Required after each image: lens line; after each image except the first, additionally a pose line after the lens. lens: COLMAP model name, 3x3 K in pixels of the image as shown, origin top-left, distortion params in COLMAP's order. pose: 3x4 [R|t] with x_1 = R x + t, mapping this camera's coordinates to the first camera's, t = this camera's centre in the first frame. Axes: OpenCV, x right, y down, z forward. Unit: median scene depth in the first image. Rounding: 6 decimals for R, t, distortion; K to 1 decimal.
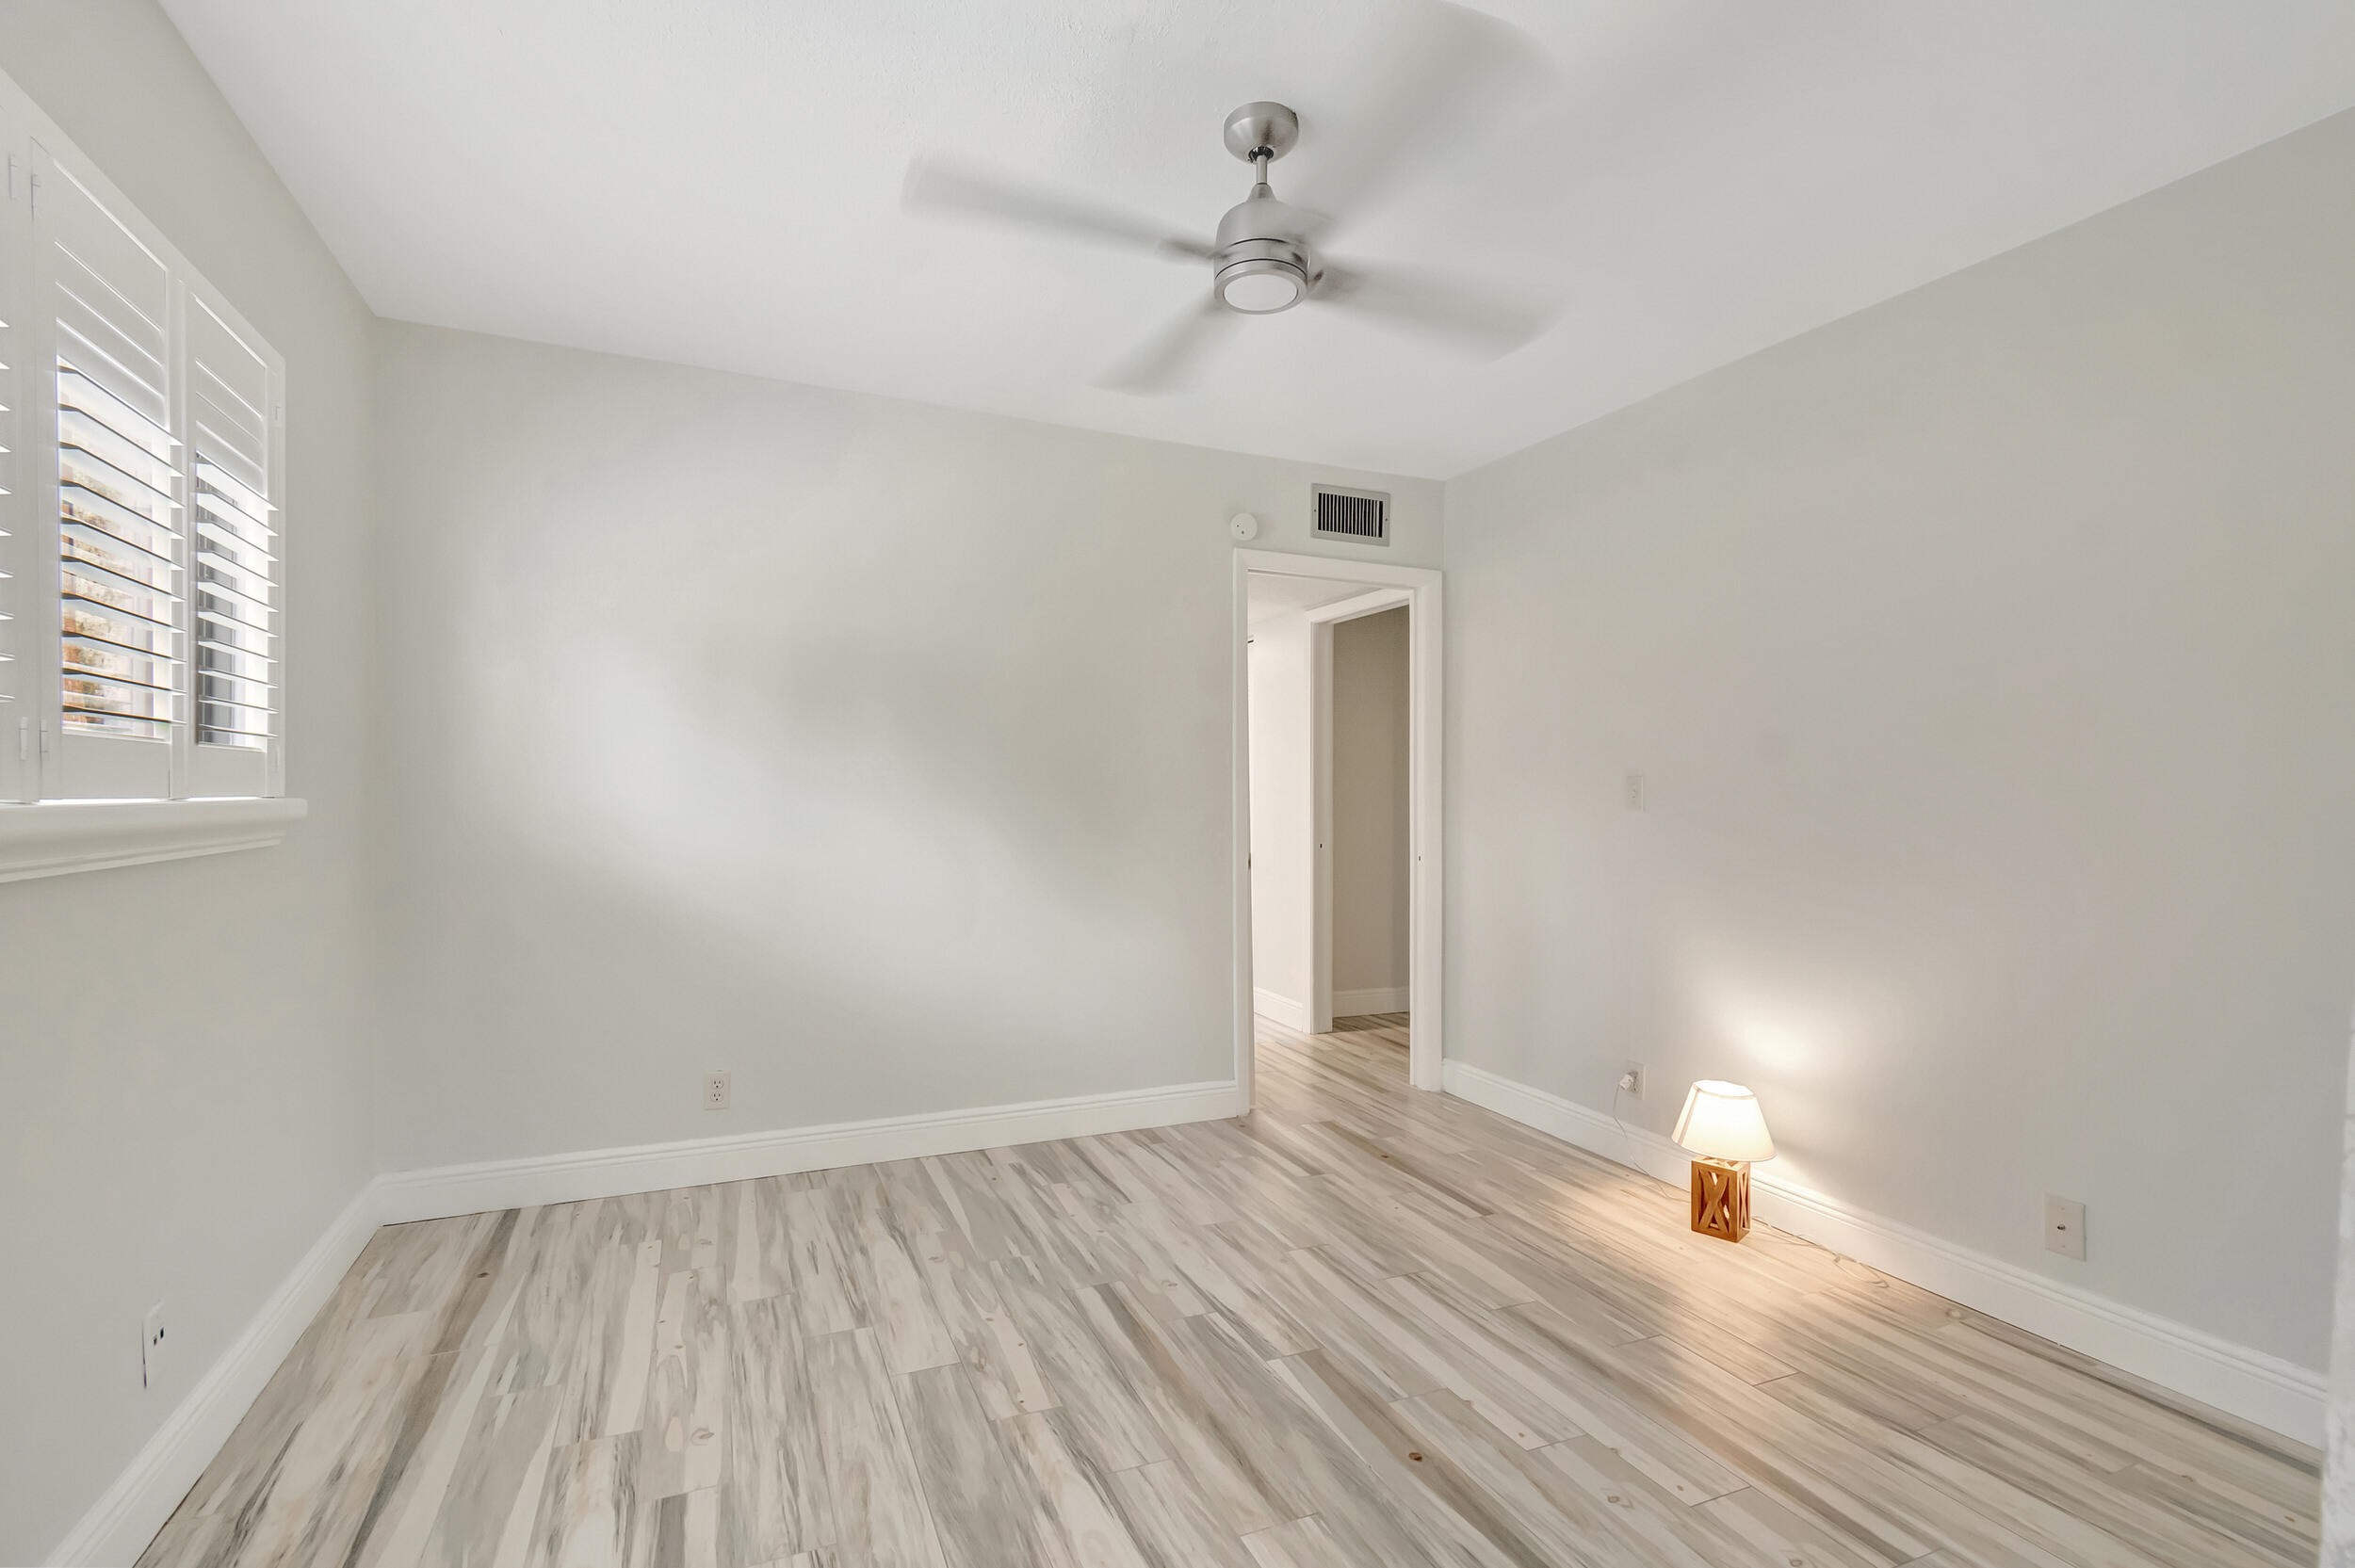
lens RADIAL K [[1036.3, 0, 1164.7], [0, 1036.3, 776.6], [0, 0, 1]] dist [-0.000386, -0.000507]
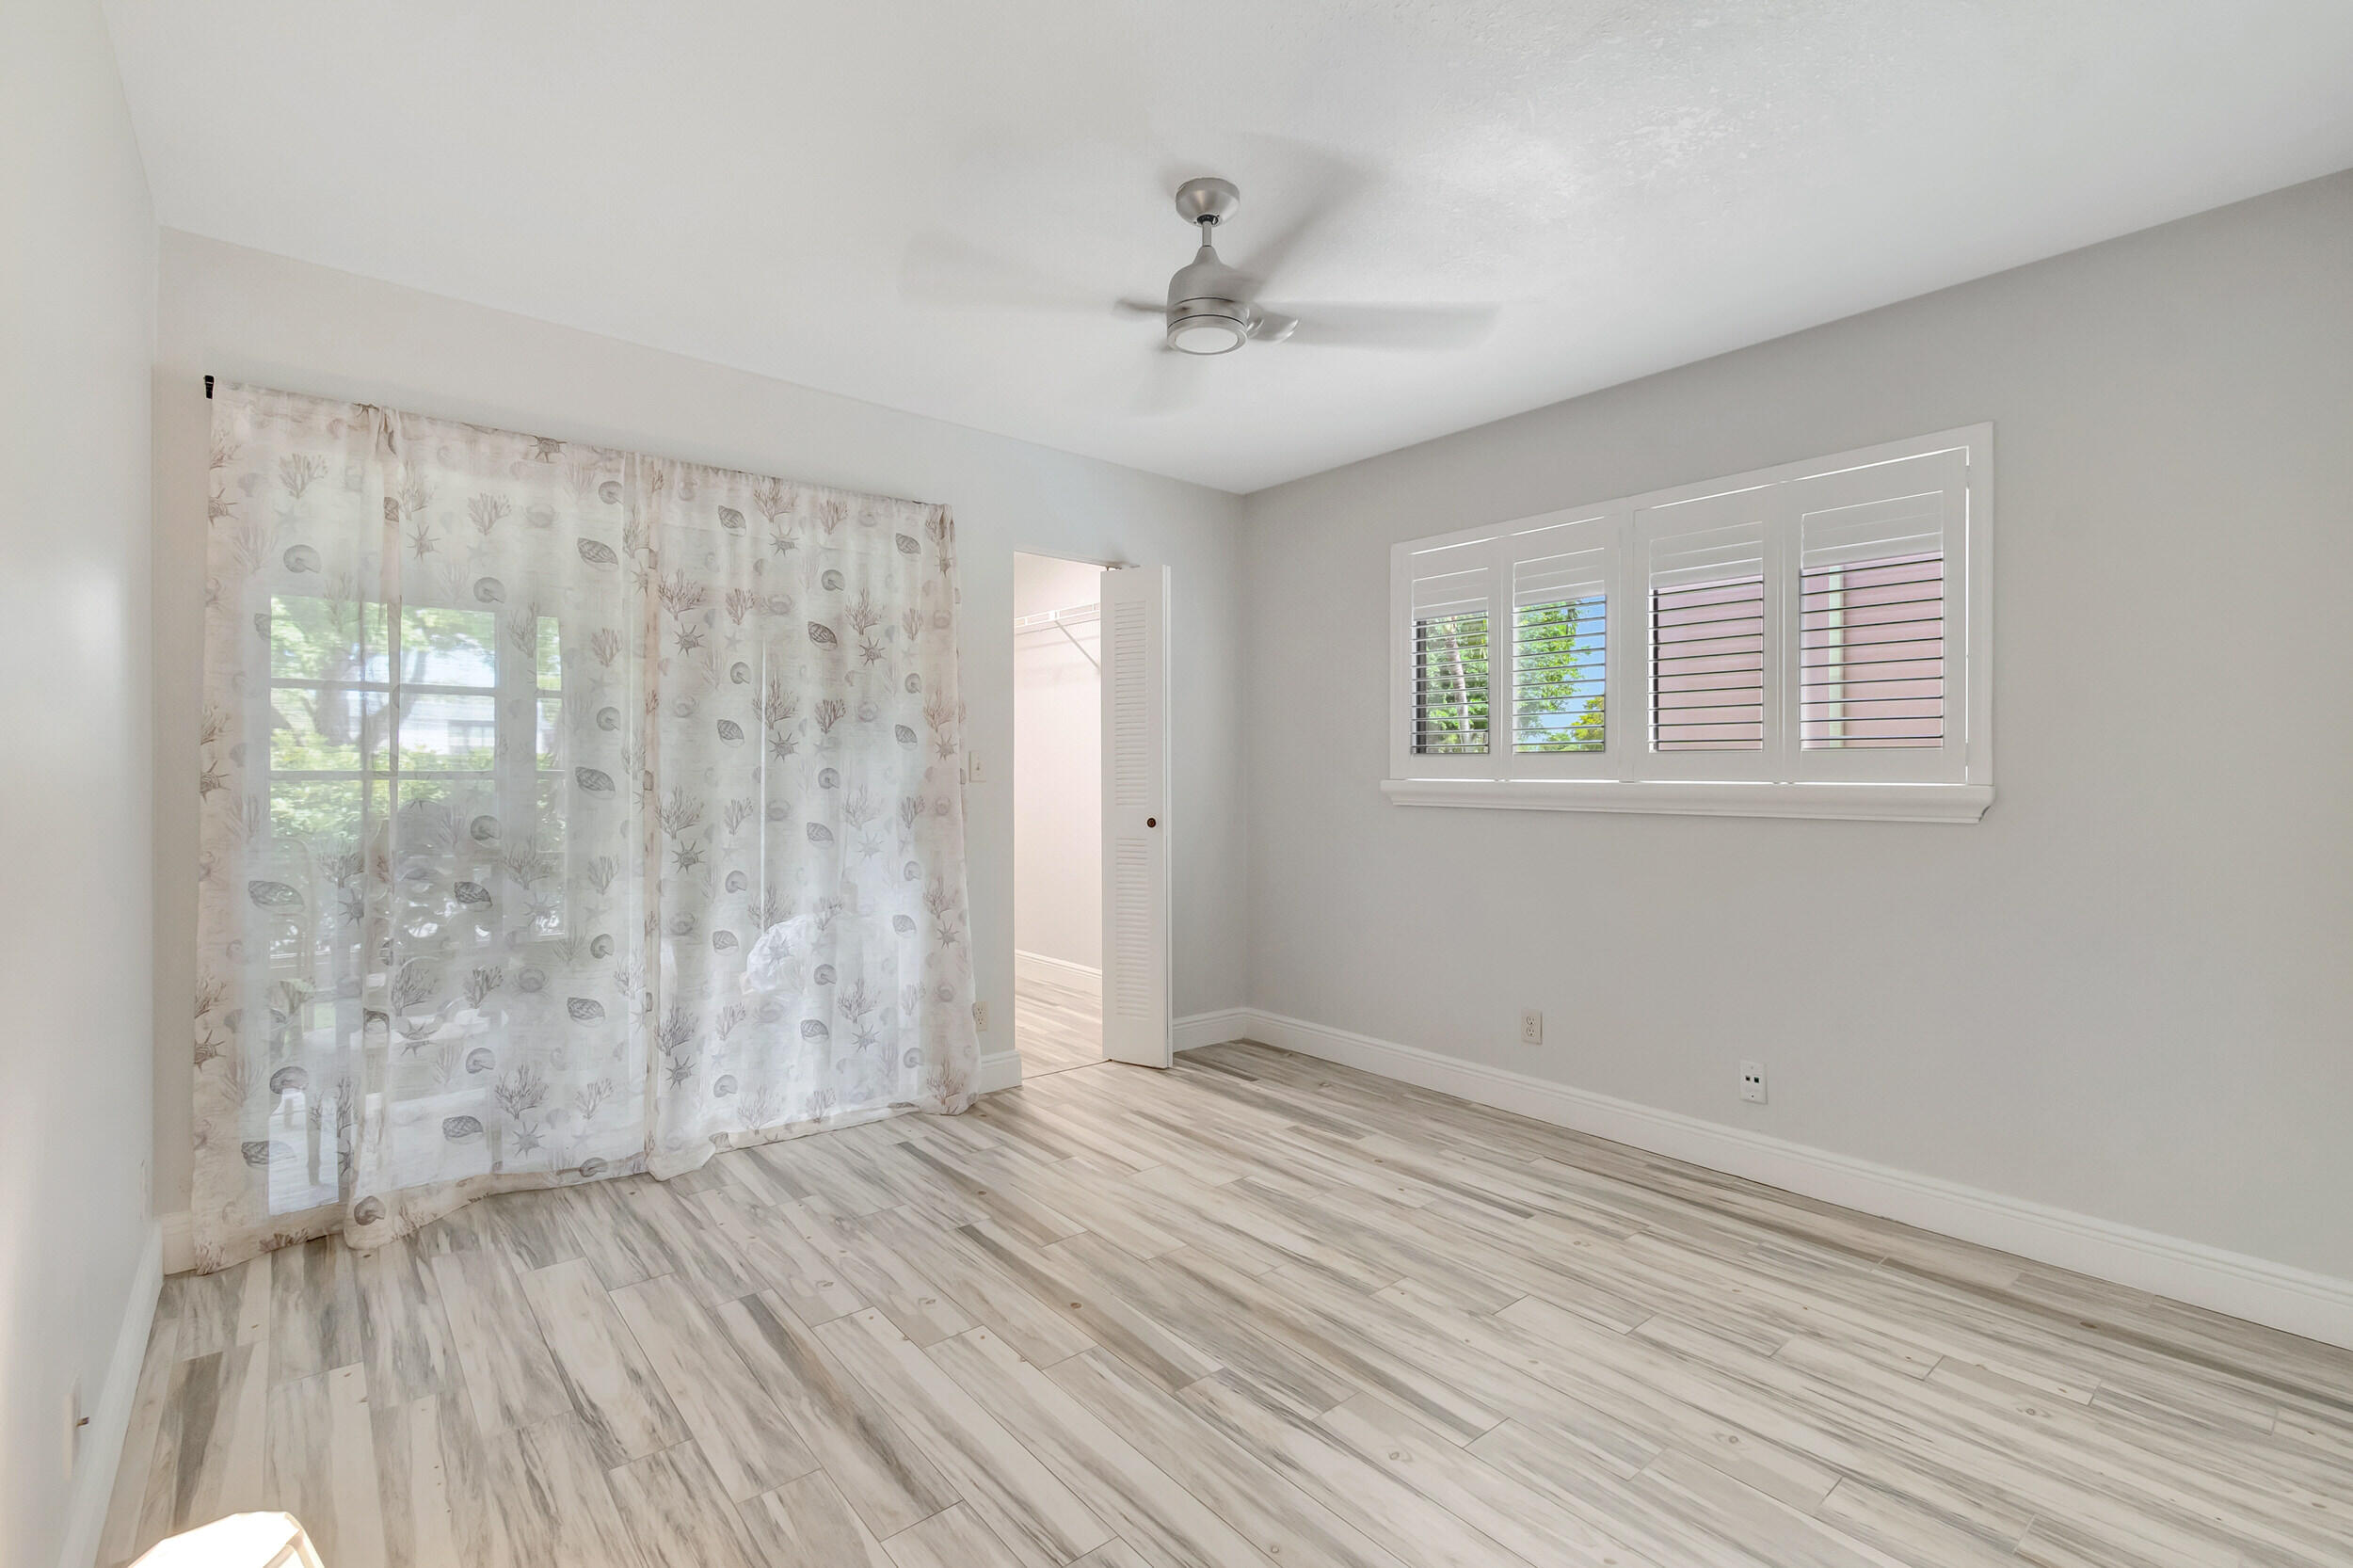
lens RADIAL K [[1076.6, 0, 1173.5], [0, 1076.6, 777.2], [0, 0, 1]] dist [0.013086, -0.000104]
pose [[-0.955914, -0.015554, -0.293234, 0.437894], [-0.010824, 0.999784, -0.017749, 0.037574], [0.293447, -0.013792, -0.955876, 1.920740]]
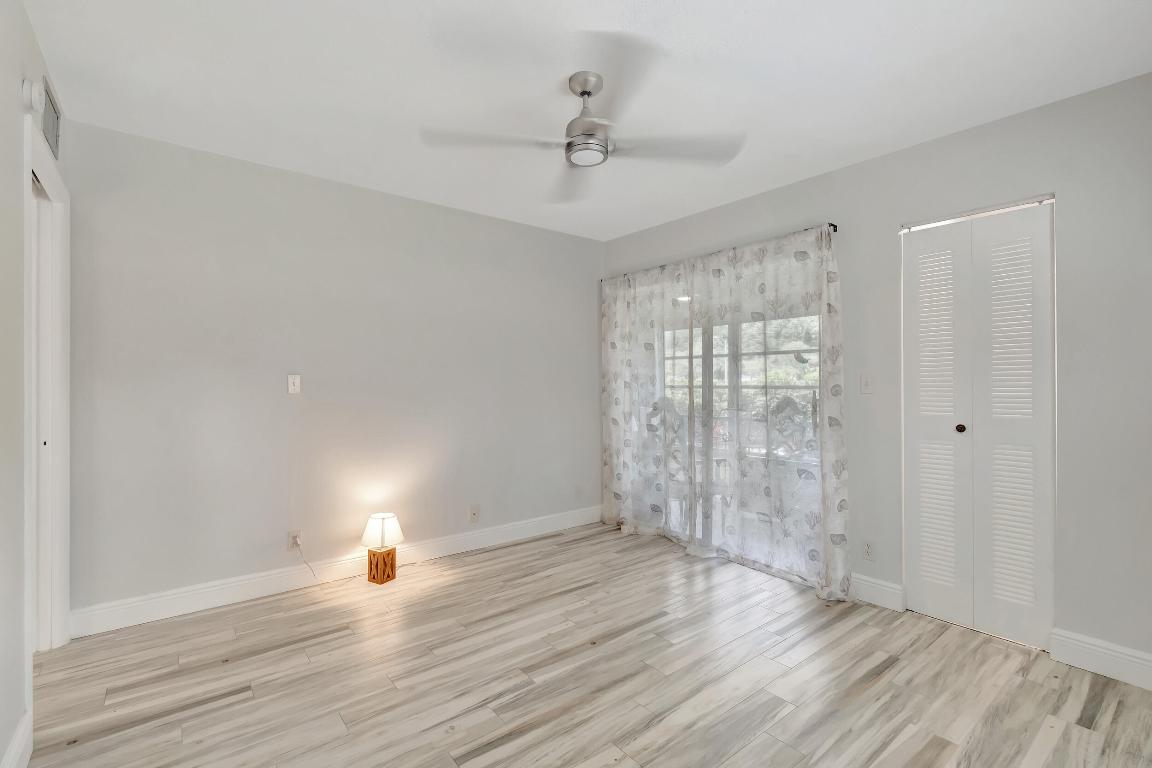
lens RADIAL K [[518.7, 0, 559.0], [0, 518.7, 387.9], [0, 0, 1]] dist [0.000924, 0.000034]
pose [[-0.240314, -0.020914, 0.970470, -0.829429], [-0.019869, 0.999664, 0.016623, -0.003074], [-0.970492, -0.015288, -0.240649, 1.183355]]
